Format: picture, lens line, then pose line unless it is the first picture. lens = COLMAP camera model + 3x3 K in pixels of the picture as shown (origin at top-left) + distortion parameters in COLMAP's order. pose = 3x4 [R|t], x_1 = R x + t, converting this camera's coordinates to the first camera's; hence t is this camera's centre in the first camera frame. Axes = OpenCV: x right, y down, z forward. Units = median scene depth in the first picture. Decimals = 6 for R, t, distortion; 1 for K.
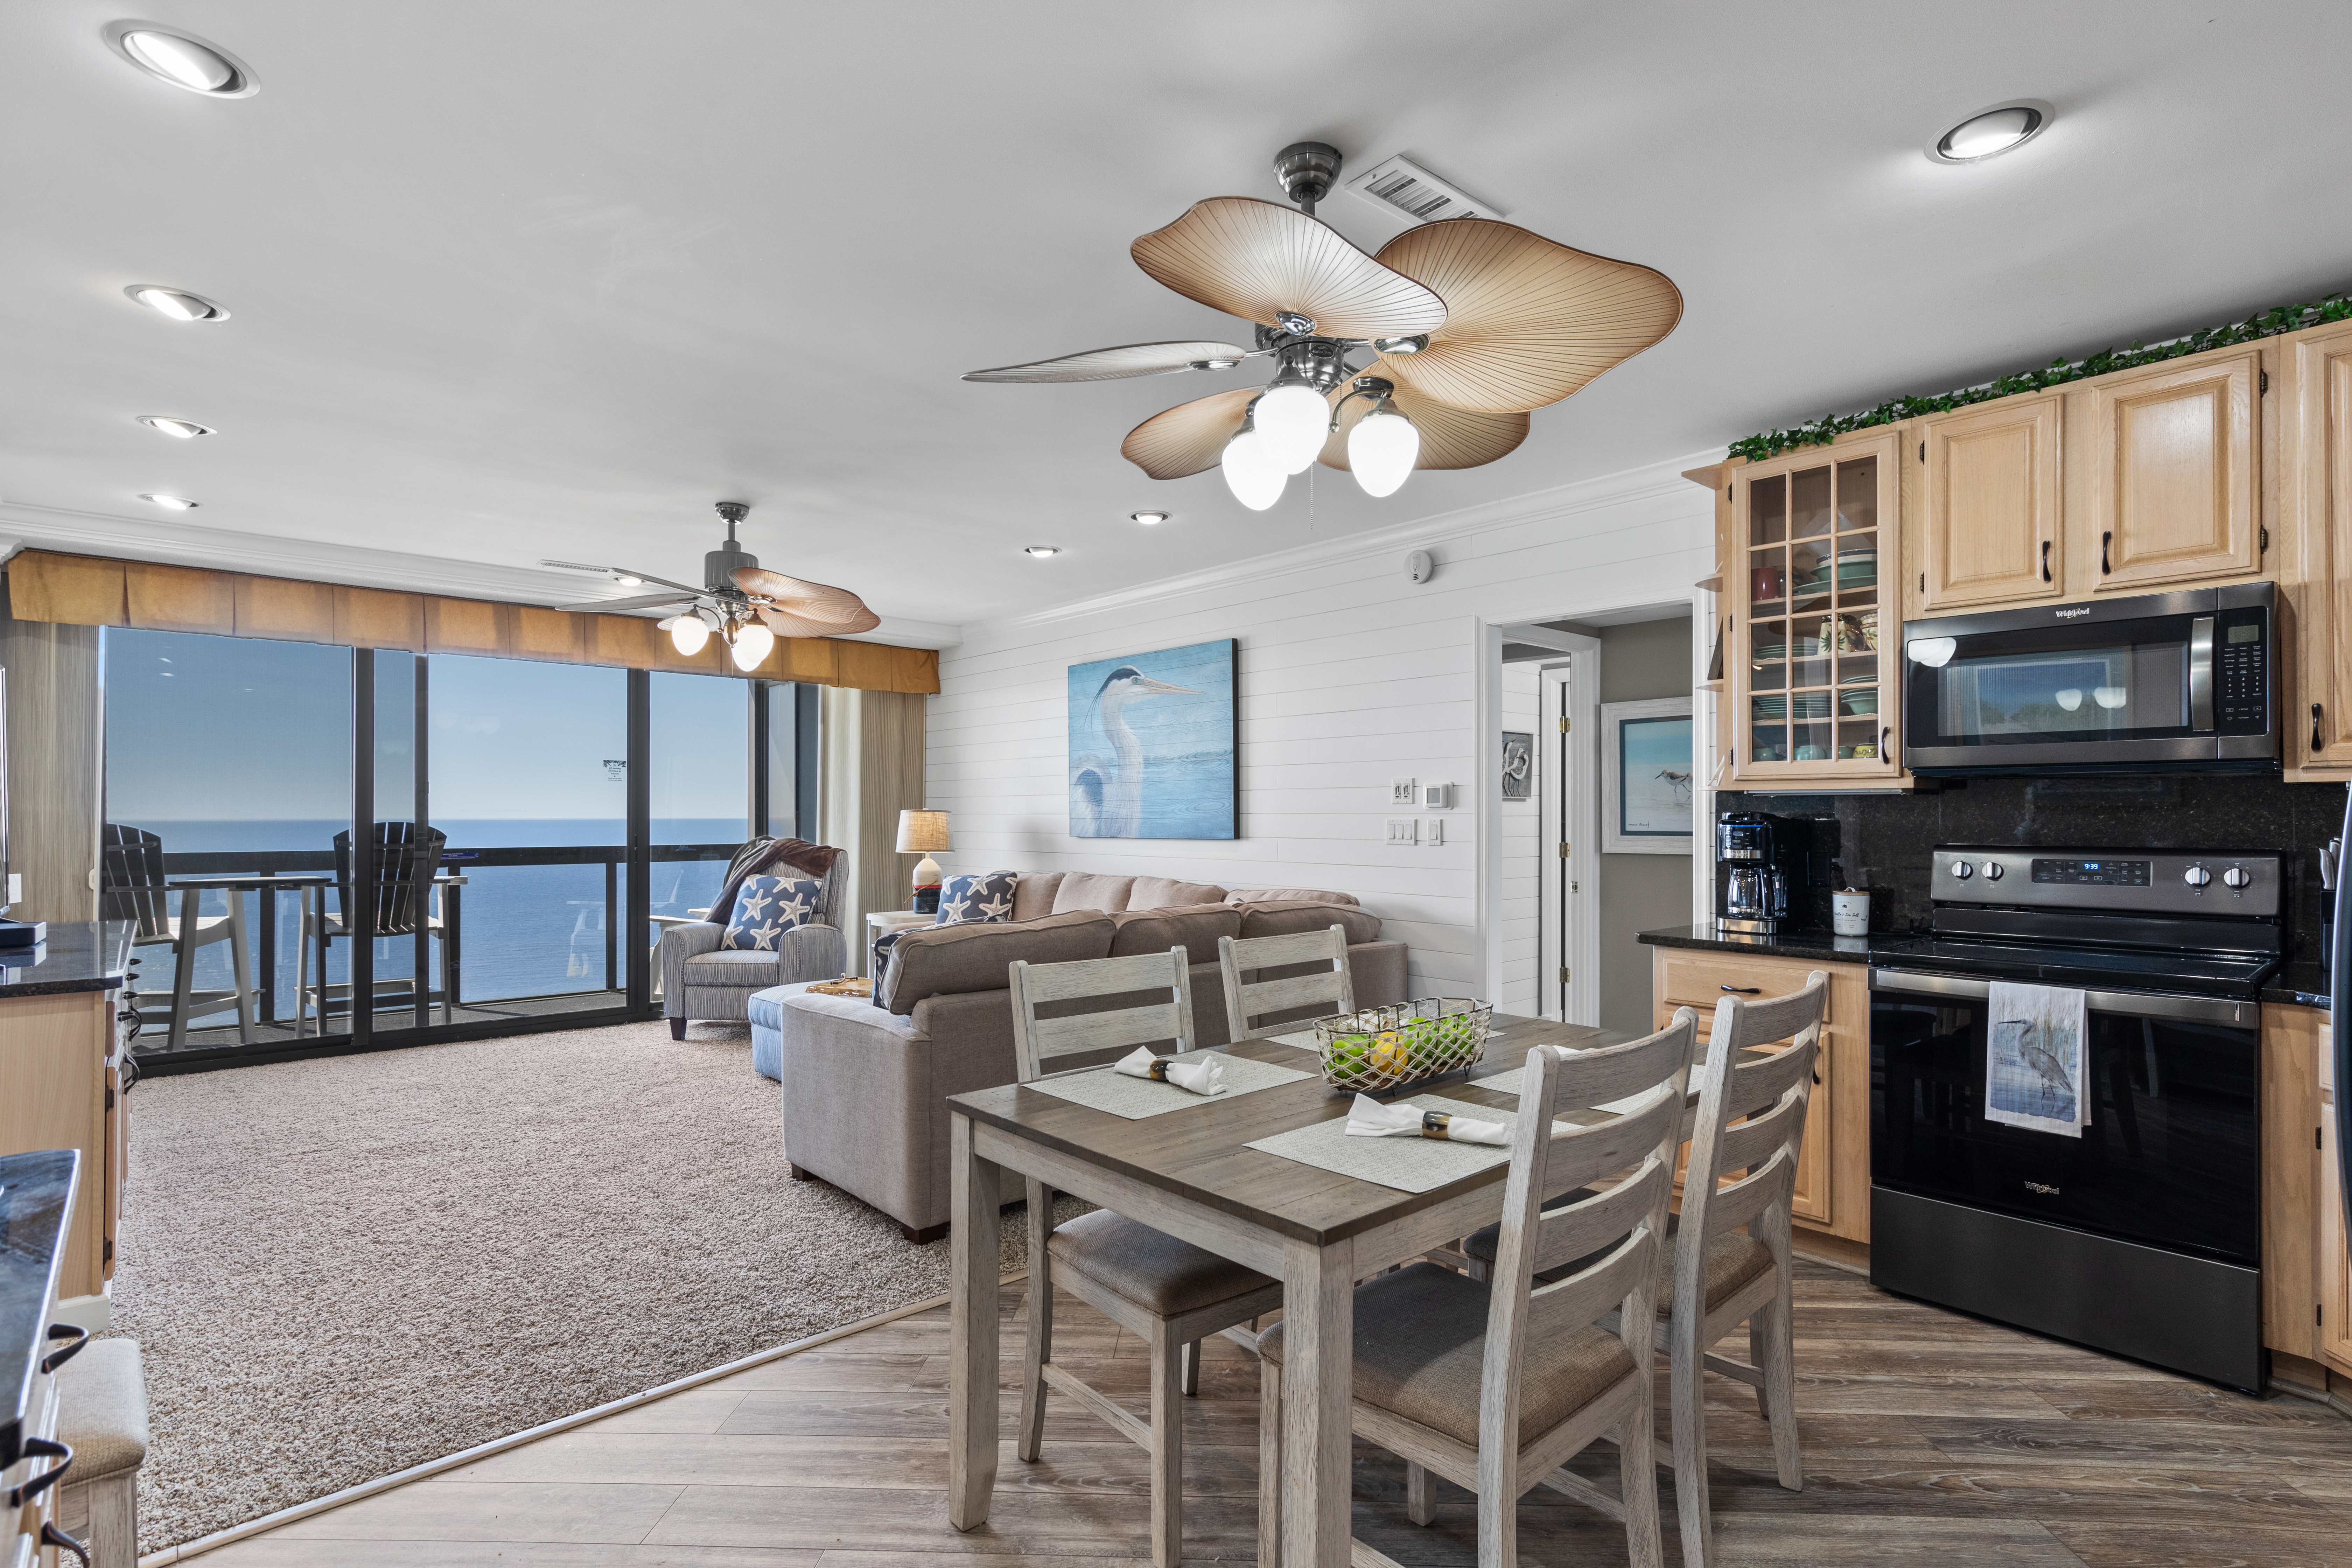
lens RADIAL K [[1138.3, 0, 1186.4], [0, 1138.3, 798.8], [0, 0, 1]] dist [0.002147, 0.000204]
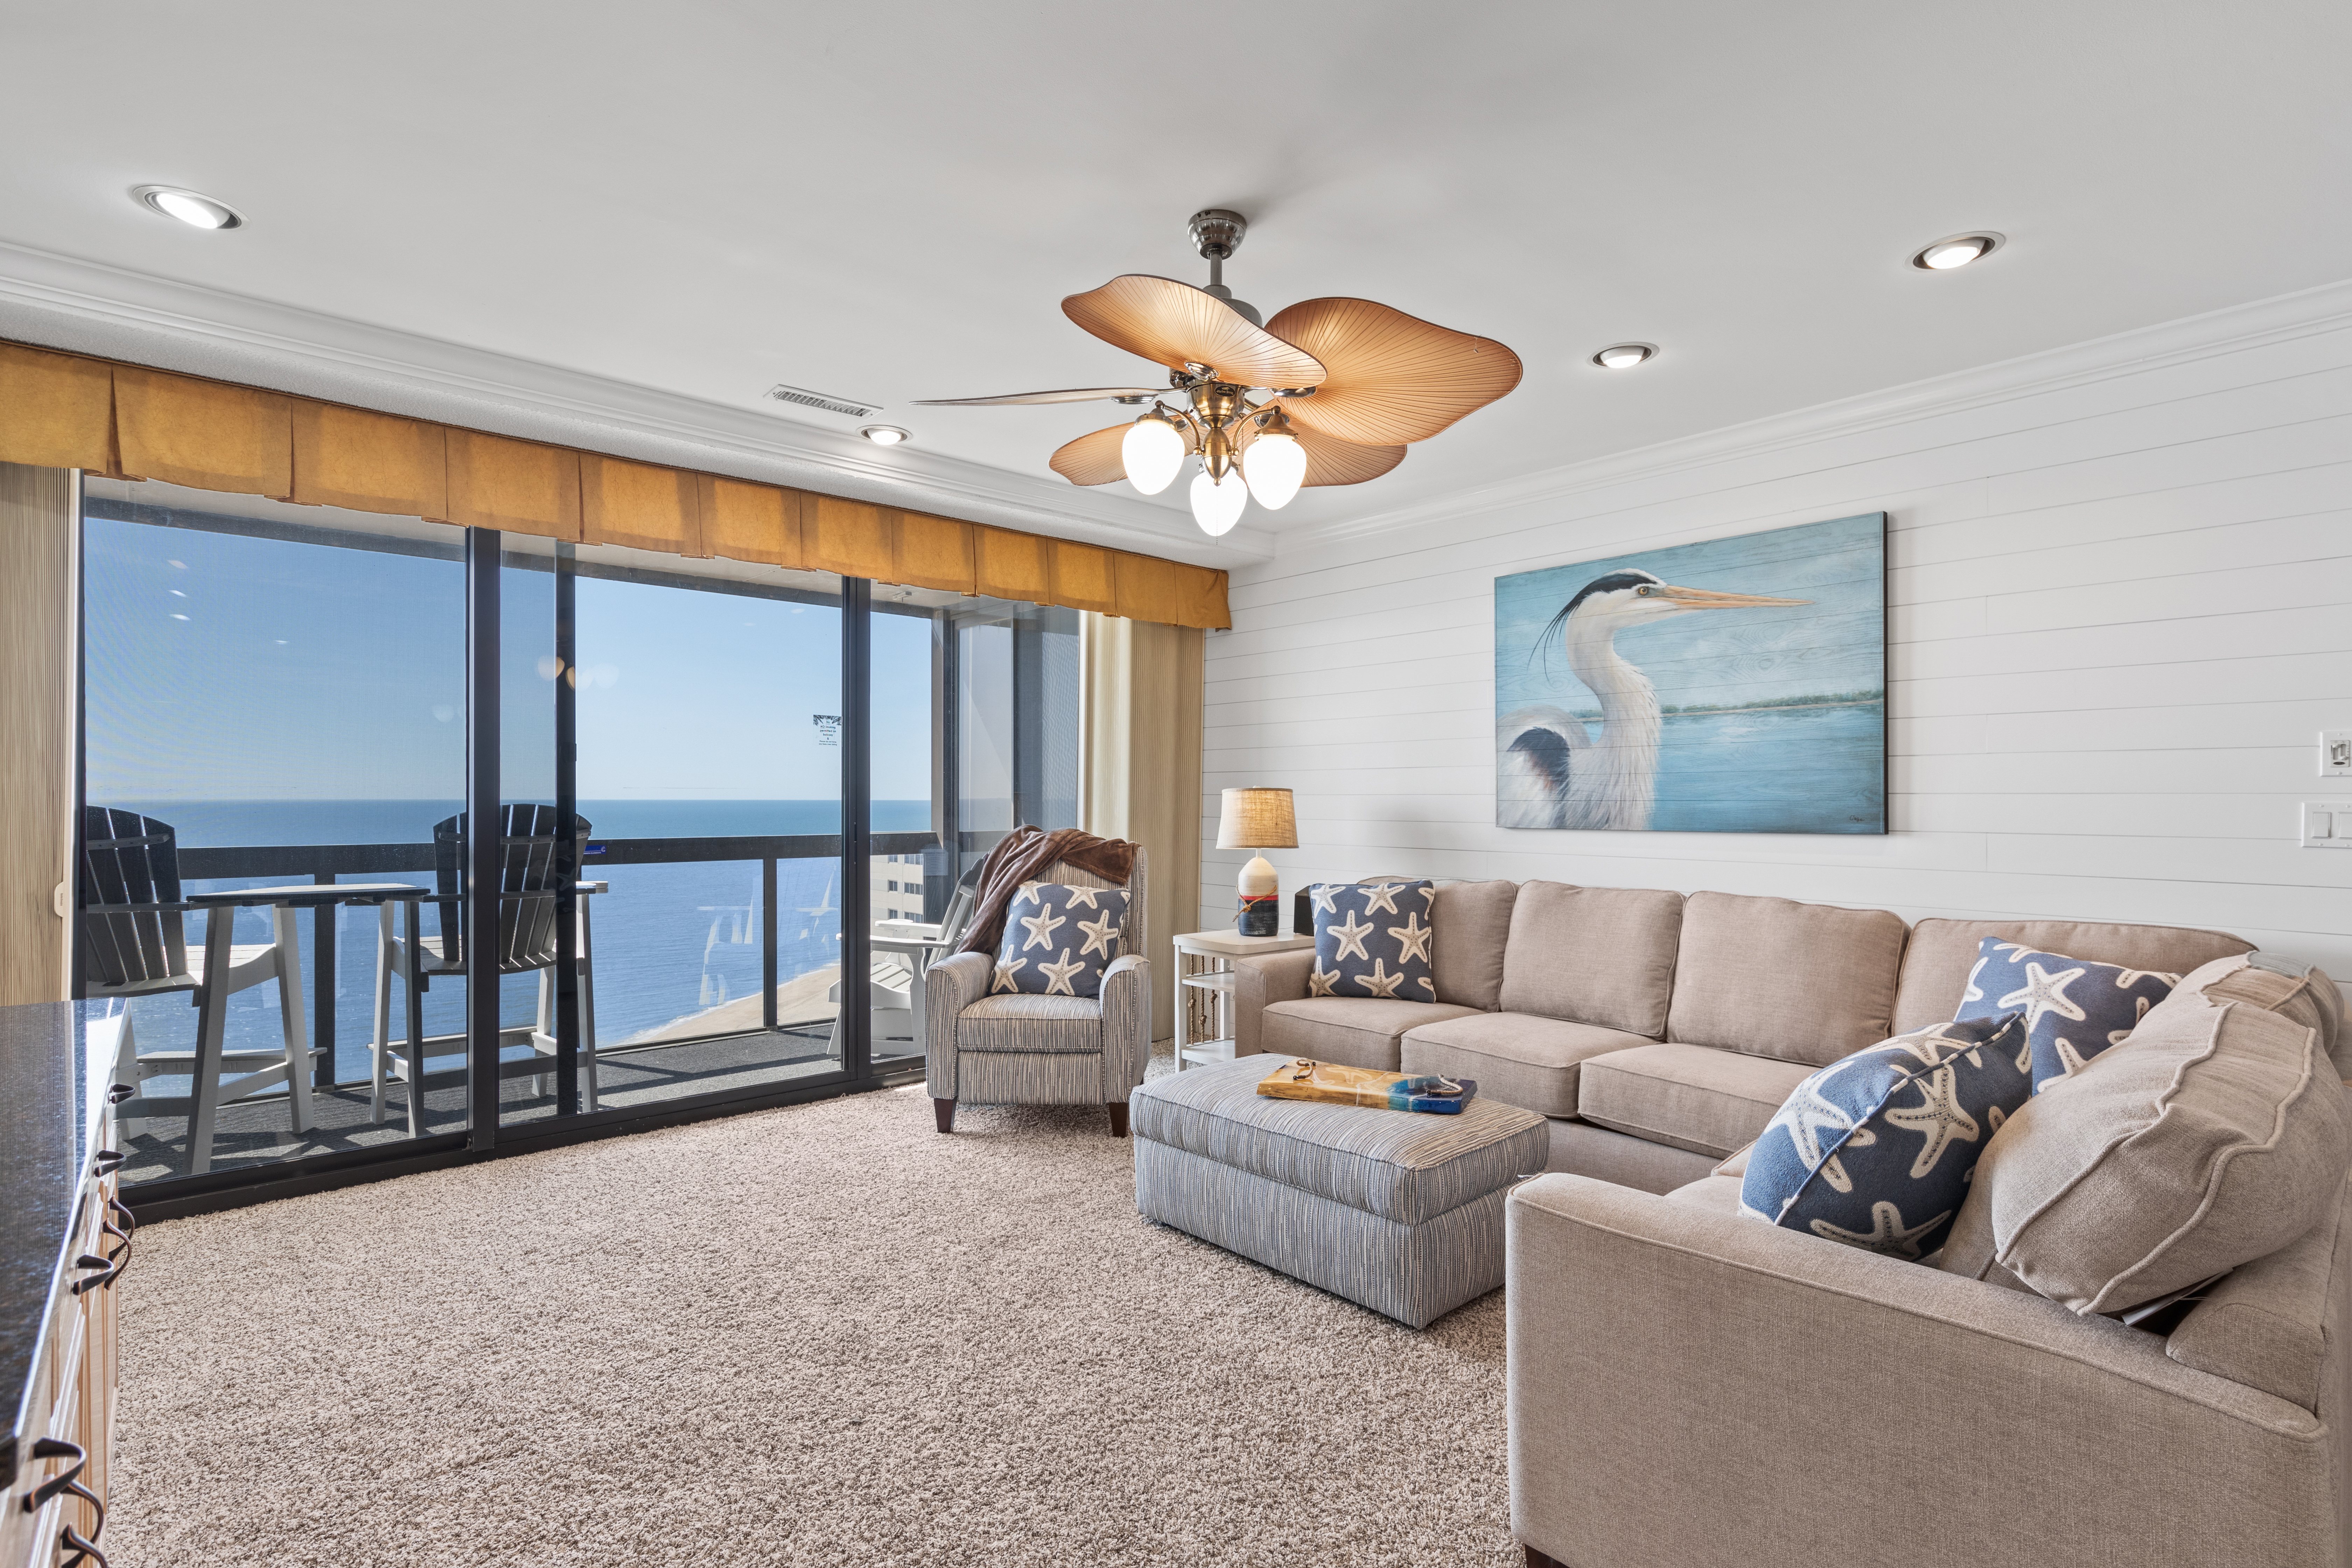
lens RADIAL K [[1138.3, 0, 1183.6], [0, 1138.3, 787.7], [0, 0, 1]] dist [0.002147, 0.000204]
pose [[0.999960, 0.002062, -0.008665, -0.302366], [-0.002010, 0.999981, 0.005908, 0.006243], [0.008677, -0.005890, 0.999945, 0.337051]]
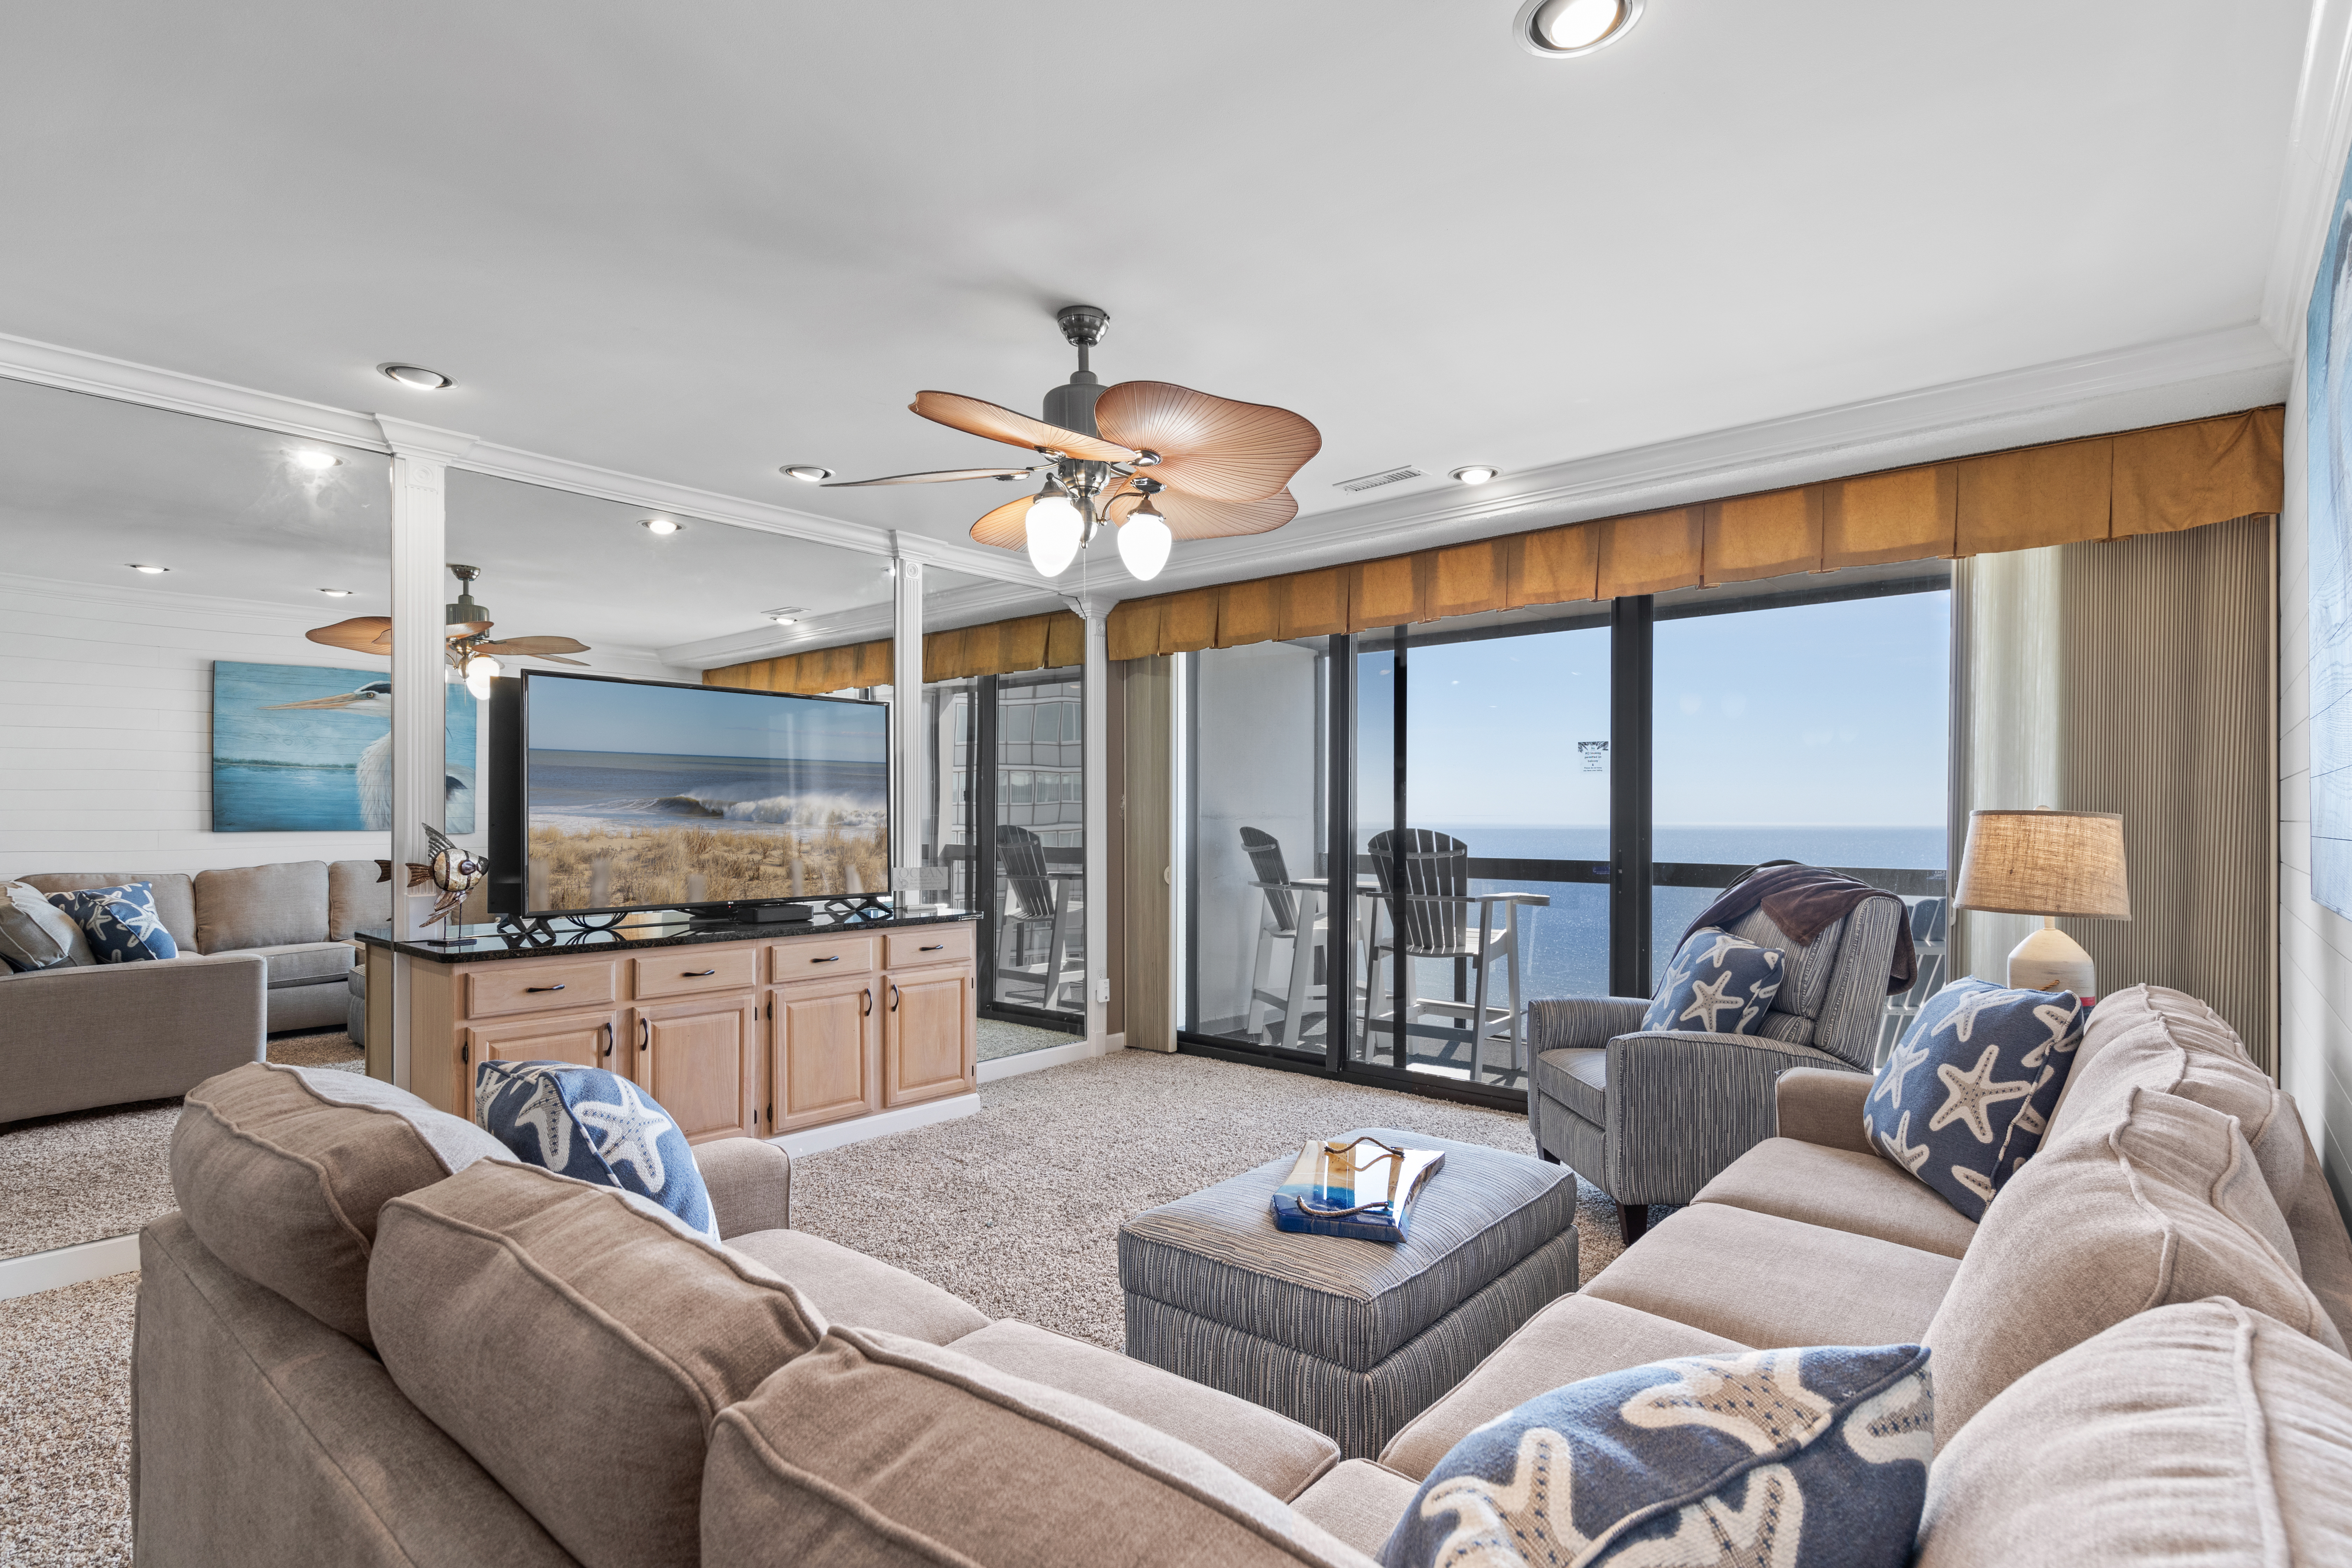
lens RADIAL K [[1138.3, 0, 1174.8], [0, 1138.3, 815.4], [0, 0, 1]] dist [0.002147, 0.000204]
pose [[0.116834, -0.002132, -0.993149, 0.157939], [0.011842, 0.999930, -0.000753, 0.009194], [0.993081, -0.011673, 0.116852, 0.721434]]
